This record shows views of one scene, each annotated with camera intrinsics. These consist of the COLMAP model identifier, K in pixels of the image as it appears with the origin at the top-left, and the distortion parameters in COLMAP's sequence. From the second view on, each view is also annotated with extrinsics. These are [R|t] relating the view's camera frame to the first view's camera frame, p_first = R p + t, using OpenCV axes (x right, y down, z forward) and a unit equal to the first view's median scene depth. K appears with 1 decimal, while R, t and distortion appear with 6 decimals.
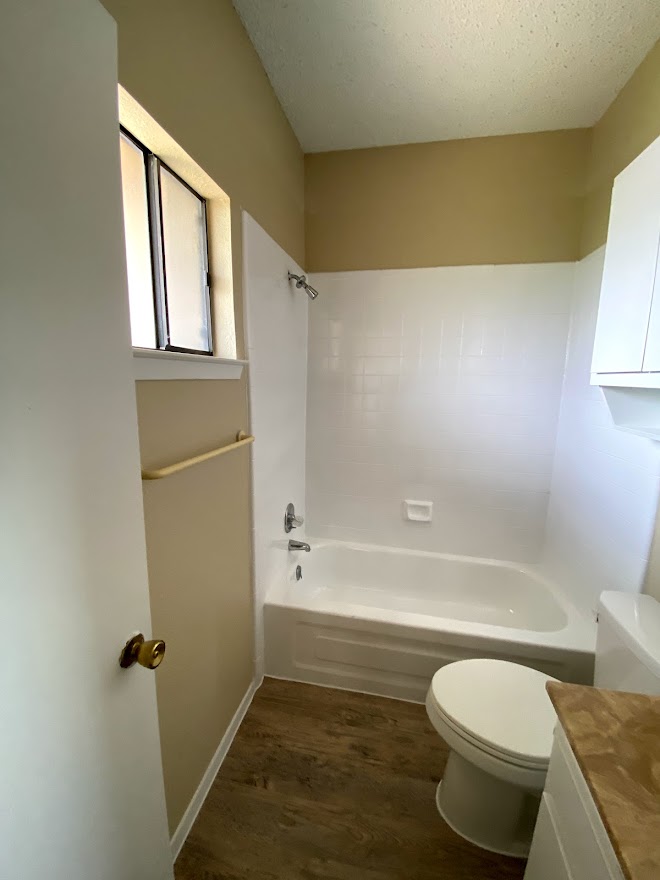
lens RADIAL K [[356.0, 0, 332.3], [0, 356.0, 431.2], [0, 0, 1]] dist [-0.008947, -0.008290]
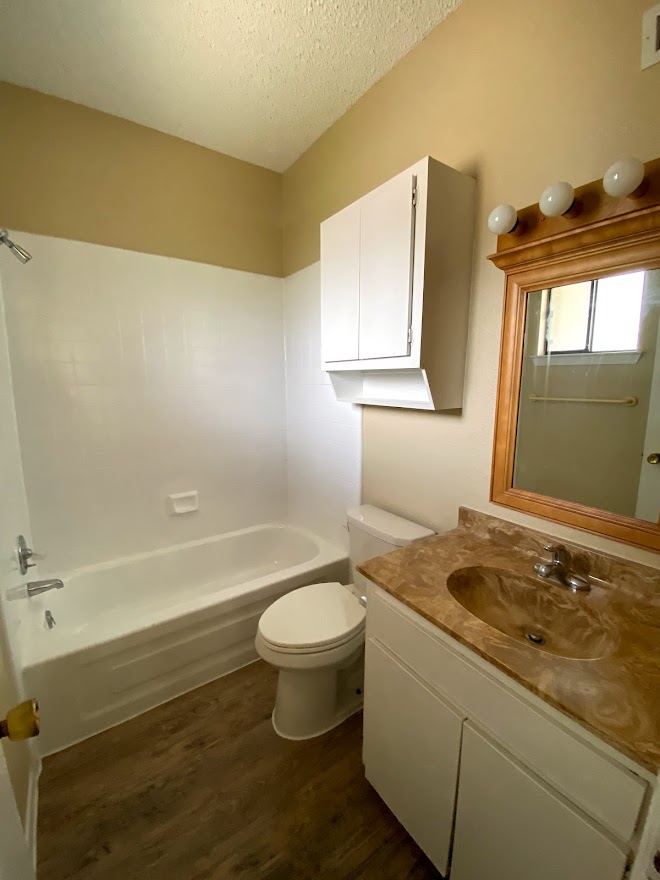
lens RADIAL K [[356.0, 0, 326.0], [0, 356.0, 433.2], [0, 0, 1]] dist [-0.008947, -0.008290]
pose [[0.693589, -0.120787, 0.710173, -0.247117], [0.118635, 0.991534, 0.052777, 0.036867], [-0.710535, 0.047646, 0.702047, 0.013305]]
